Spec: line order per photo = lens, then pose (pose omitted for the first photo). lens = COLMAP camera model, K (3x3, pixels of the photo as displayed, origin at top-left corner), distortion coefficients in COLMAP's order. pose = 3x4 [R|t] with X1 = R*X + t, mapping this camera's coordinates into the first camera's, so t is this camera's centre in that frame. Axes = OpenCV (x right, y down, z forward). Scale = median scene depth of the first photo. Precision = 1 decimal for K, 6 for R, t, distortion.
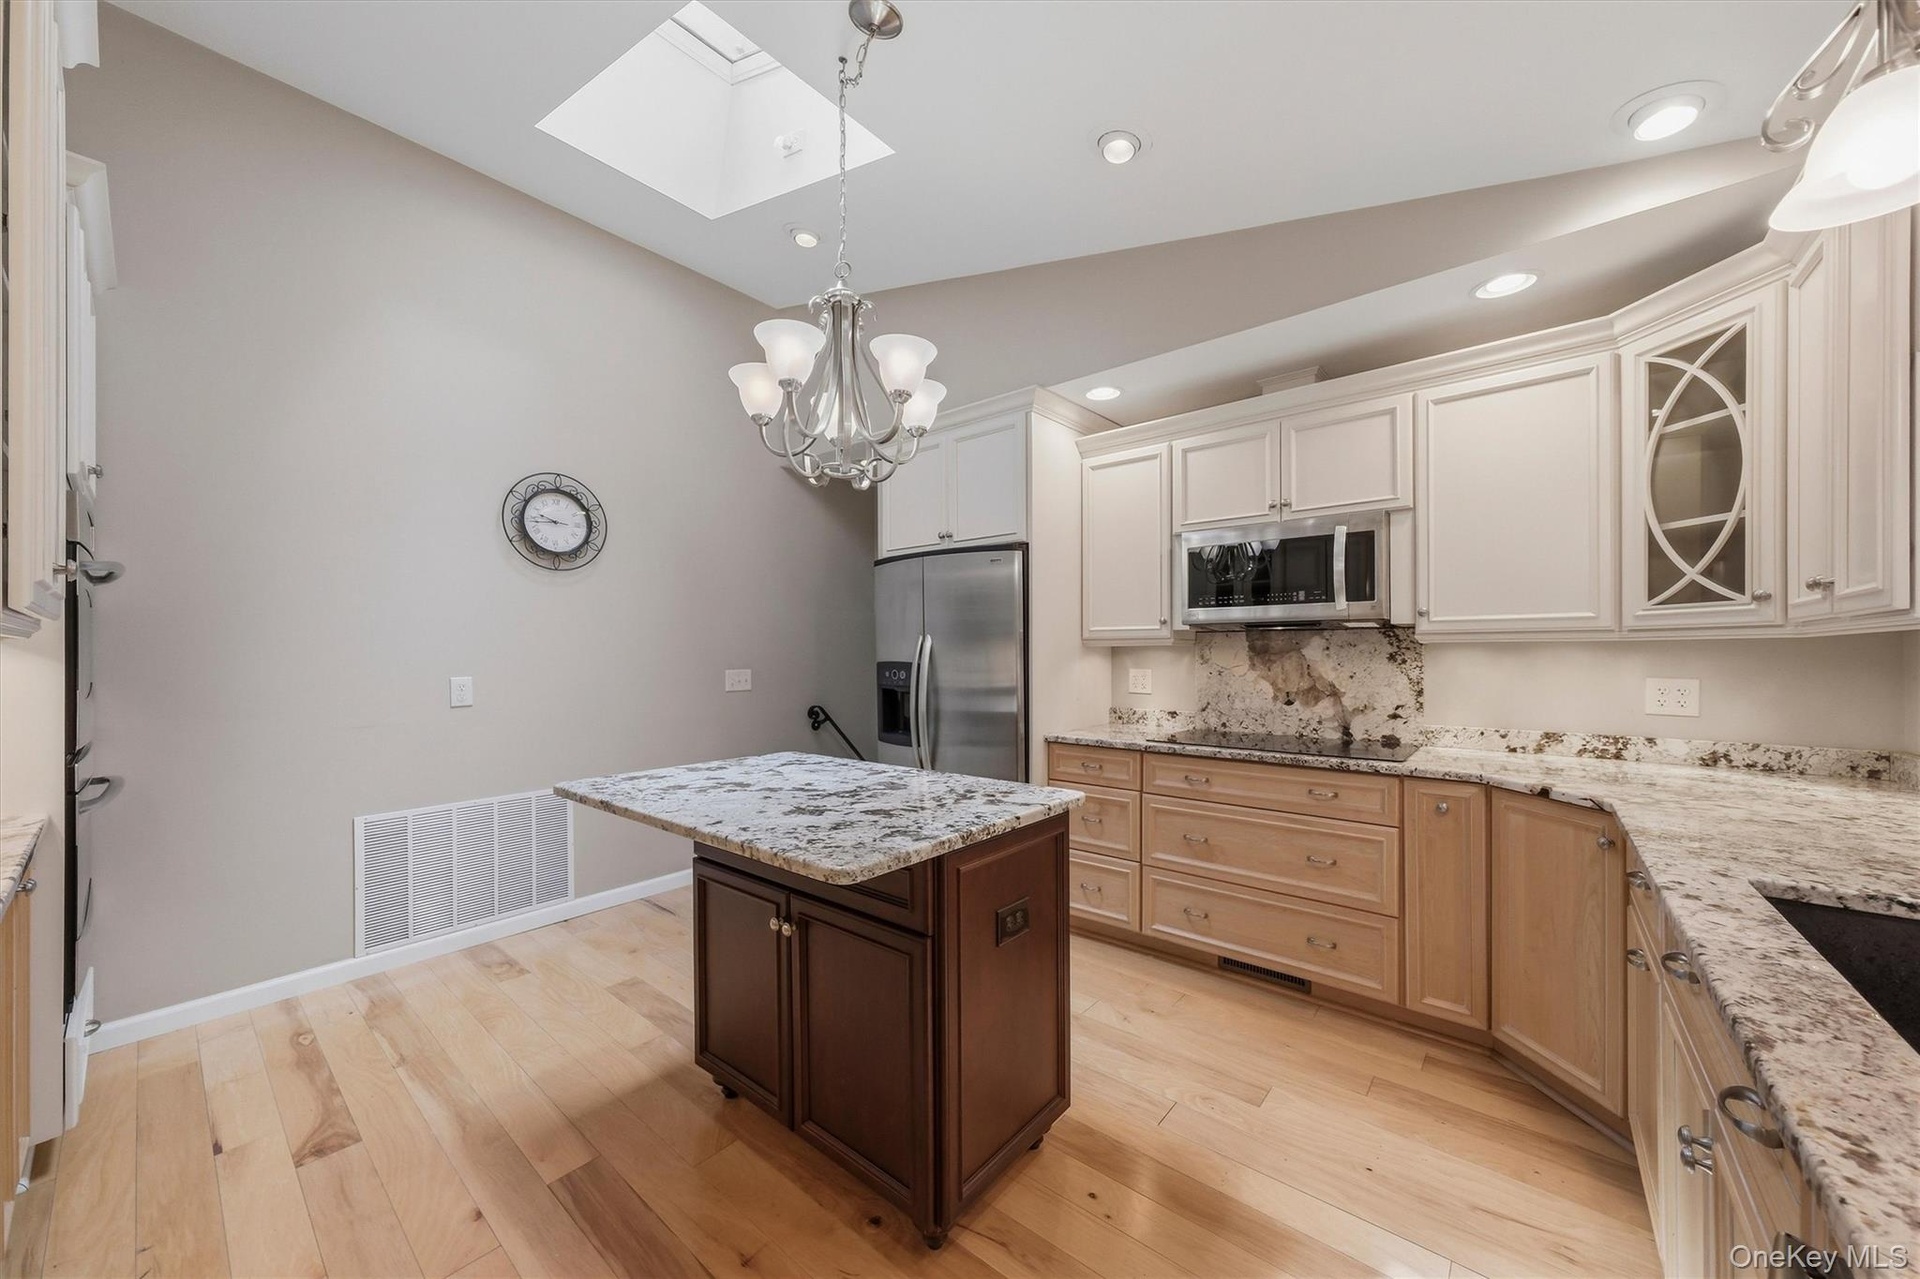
lens RADIAL K [[696.9, 0, 969.2], [0, 696.9, 652.5], [0, 0, 1]] dist [0.000052, -0.000029]
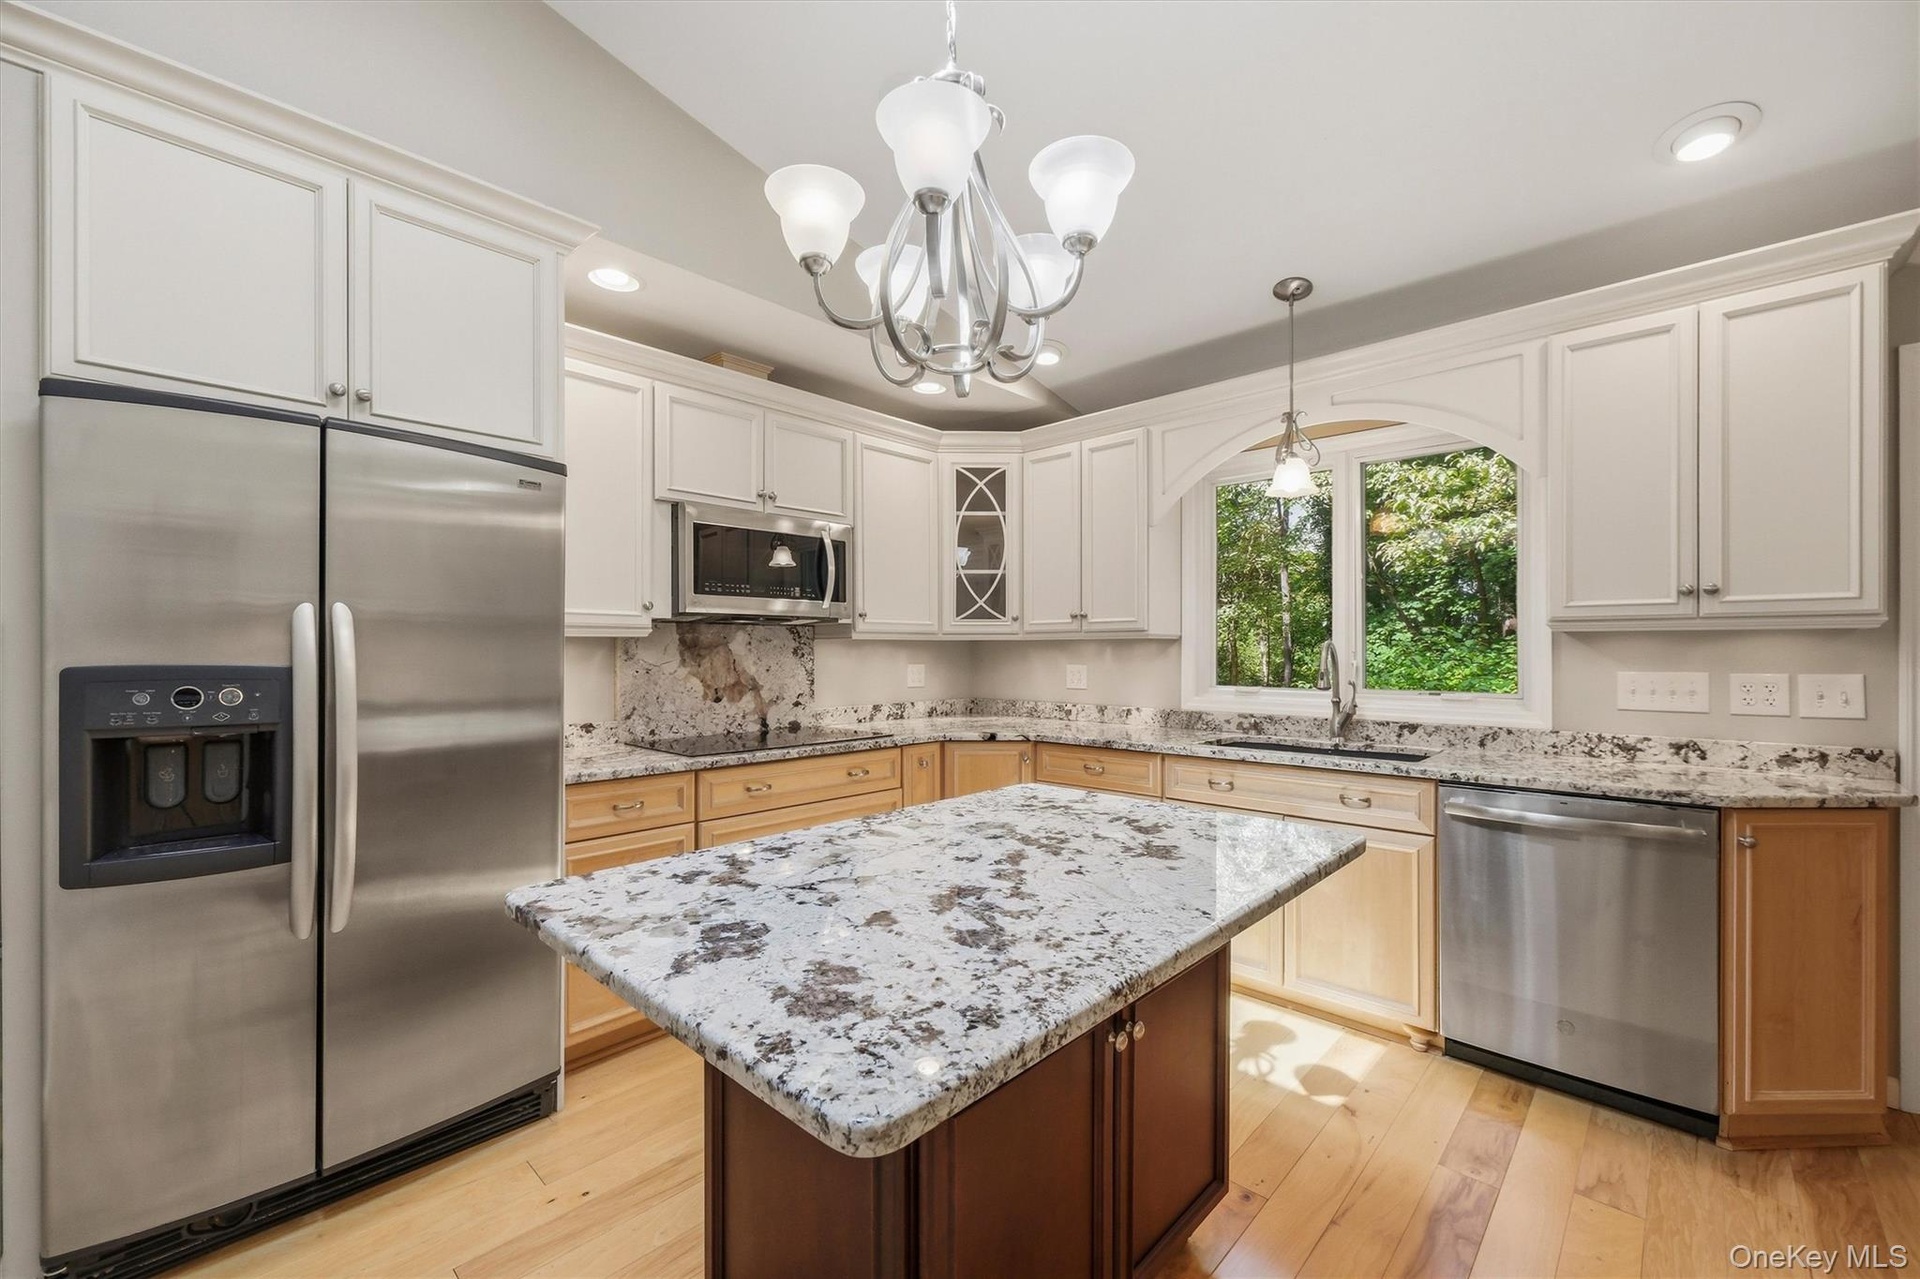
lens RADIAL K [[785.9, 0, 922.6], [0, 785.9, 648.7], [0, 0, 1]] dist [-0.000440, -0.000072]
pose [[0.080044, 0.003263, 0.996786, -0.613561], [0.000302, 0.999995, -0.003297, 0.006285], [-0.996791, 0.000565, 0.080042, 0.666245]]
